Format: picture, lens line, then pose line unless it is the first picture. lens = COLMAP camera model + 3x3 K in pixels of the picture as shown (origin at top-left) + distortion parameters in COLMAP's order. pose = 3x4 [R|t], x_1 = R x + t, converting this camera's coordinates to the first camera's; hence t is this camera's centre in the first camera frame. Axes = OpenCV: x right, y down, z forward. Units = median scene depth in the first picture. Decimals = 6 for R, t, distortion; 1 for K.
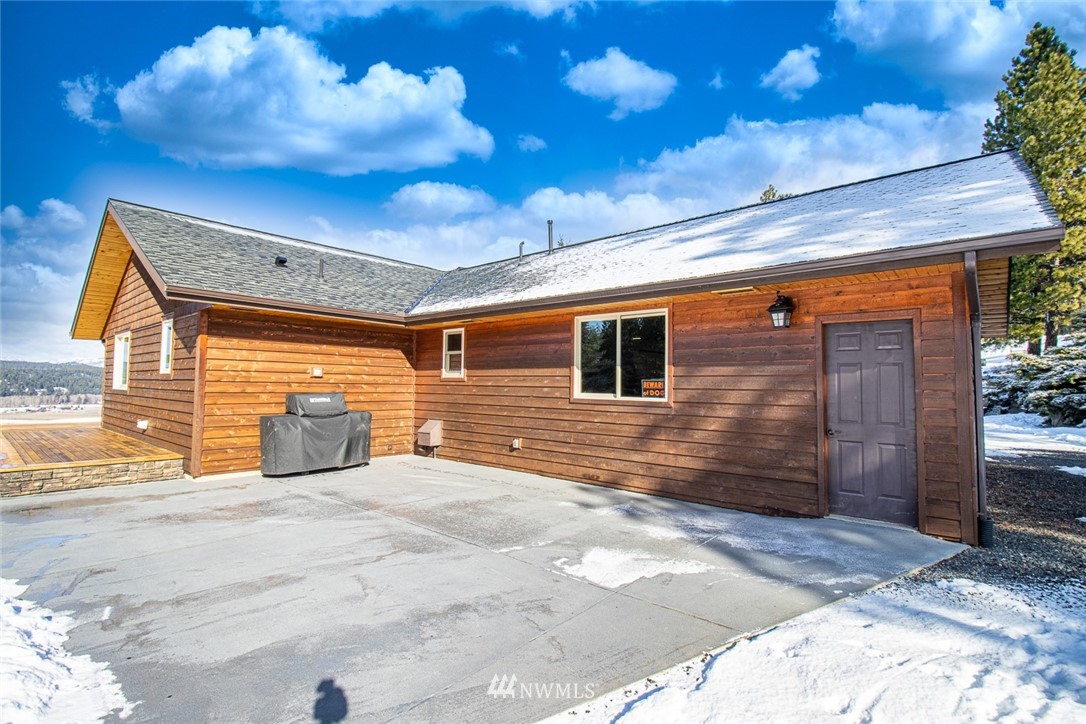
lens RADIAL K [[508.7, 0, 543.0], [0, 508.7, 362.0], [0, 0, 1]] dist [-0.015195, -0.000104]
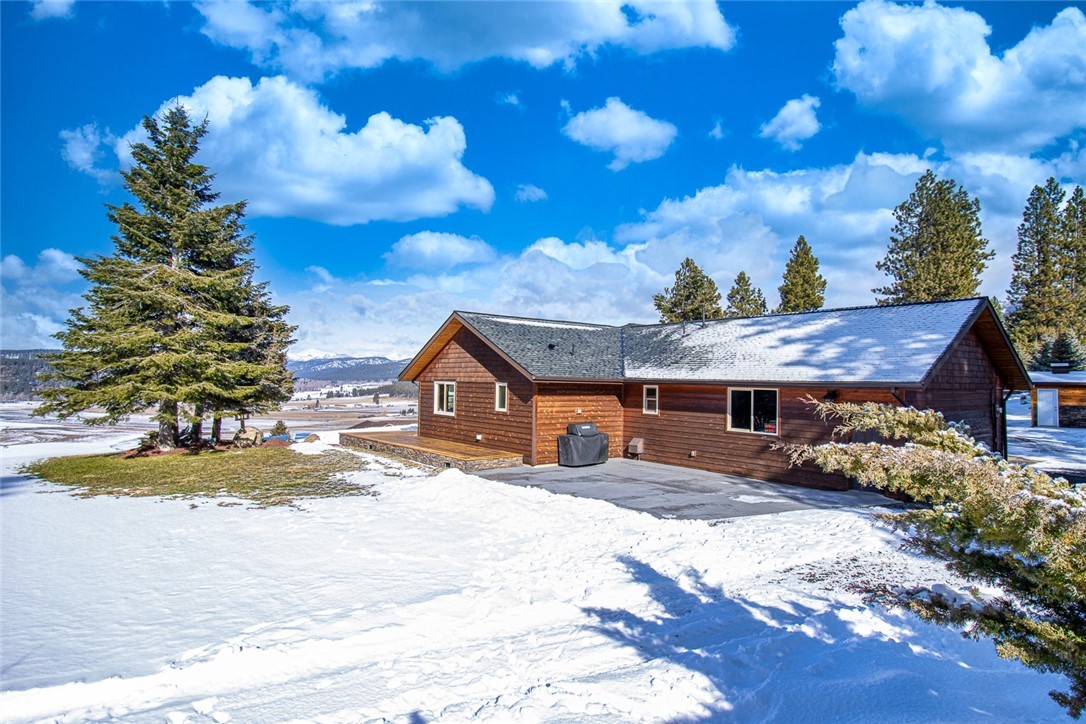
lens RADIAL K [[605.6, 0, 543.0], [0, 605.6, 362.0], [0, 0, 1]] dist [-0.019915, -0.000195]
pose [[0.985159, 0.005026, -0.171569, -0.211475], [-0.002358, 0.999873, 0.015754, -0.200210], [0.171626, -0.015116, 0.985046, -1.220588]]
